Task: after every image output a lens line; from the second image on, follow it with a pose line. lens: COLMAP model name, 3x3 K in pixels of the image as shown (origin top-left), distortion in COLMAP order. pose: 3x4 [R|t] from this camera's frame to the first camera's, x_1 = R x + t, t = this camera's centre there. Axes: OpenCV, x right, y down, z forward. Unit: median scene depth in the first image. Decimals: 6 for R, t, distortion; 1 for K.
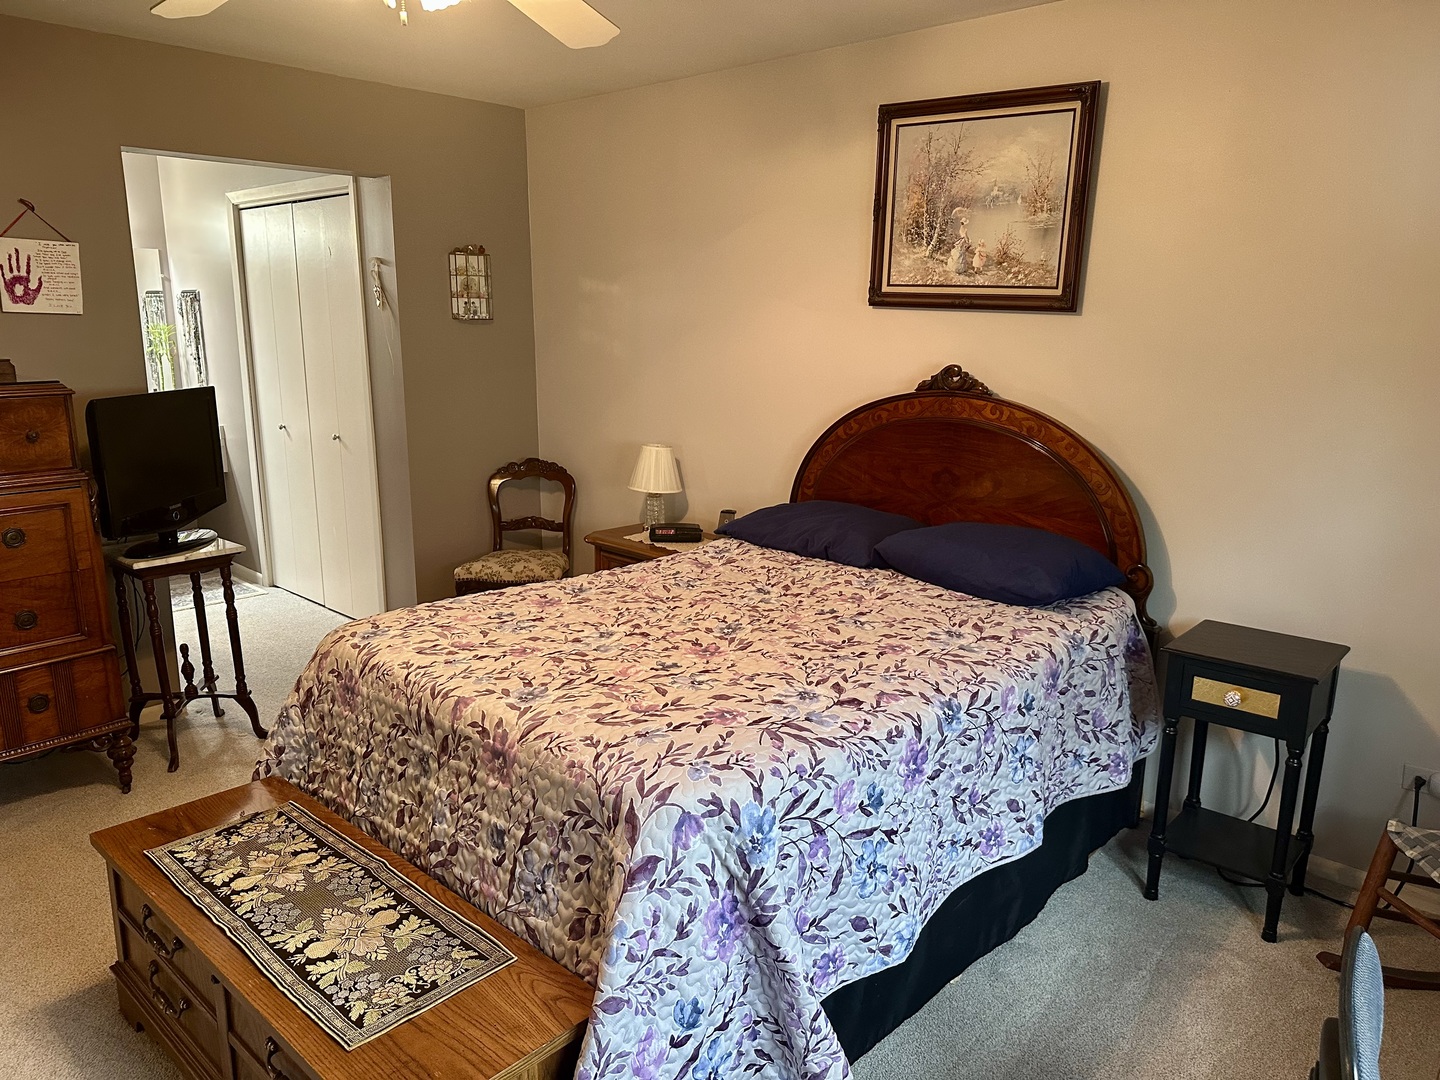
lens RADIAL K [[1009.4, 0, 704.9], [0, 1009.4, 531.6], [0, 0, 1]] dist [0.049054, -0.018905]
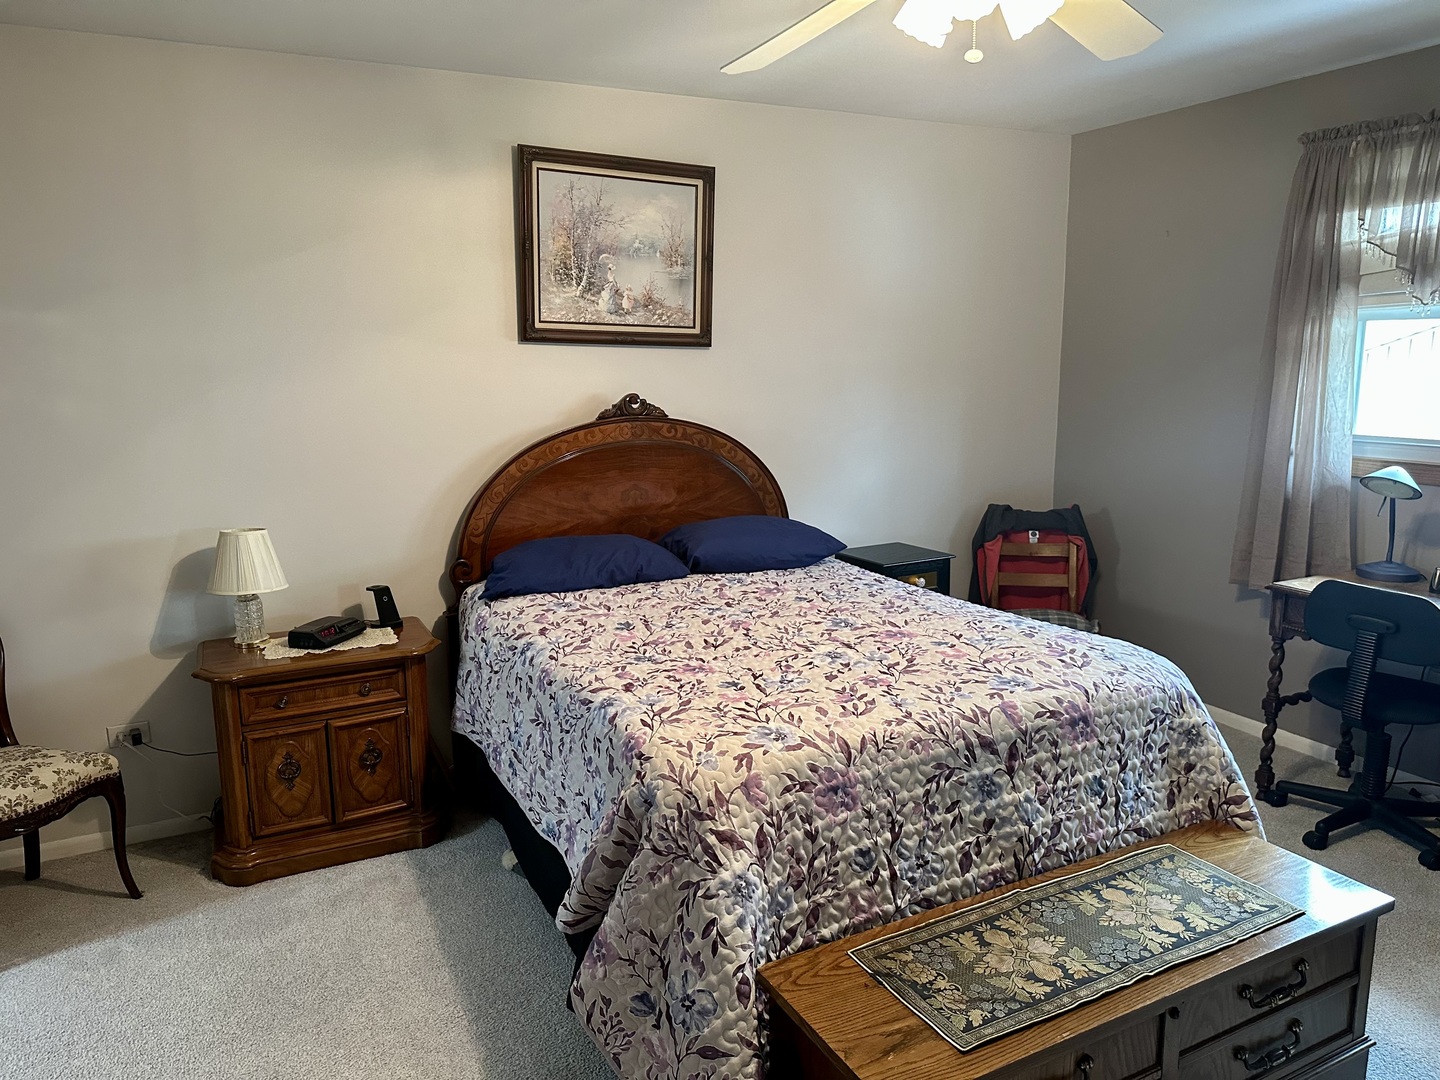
lens RADIAL K [[1009.4, 0, 706.6], [0, 1009.4, 546.3], [0, 0, 1]] dist [0.049054, -0.018905]
pose [[0.344628, -0.188954, 0.919526, -0.798853], [0.213031, 0.969719, 0.119426, -0.117334], [-0.914248, 0.154730, 0.374446, 0.533439]]
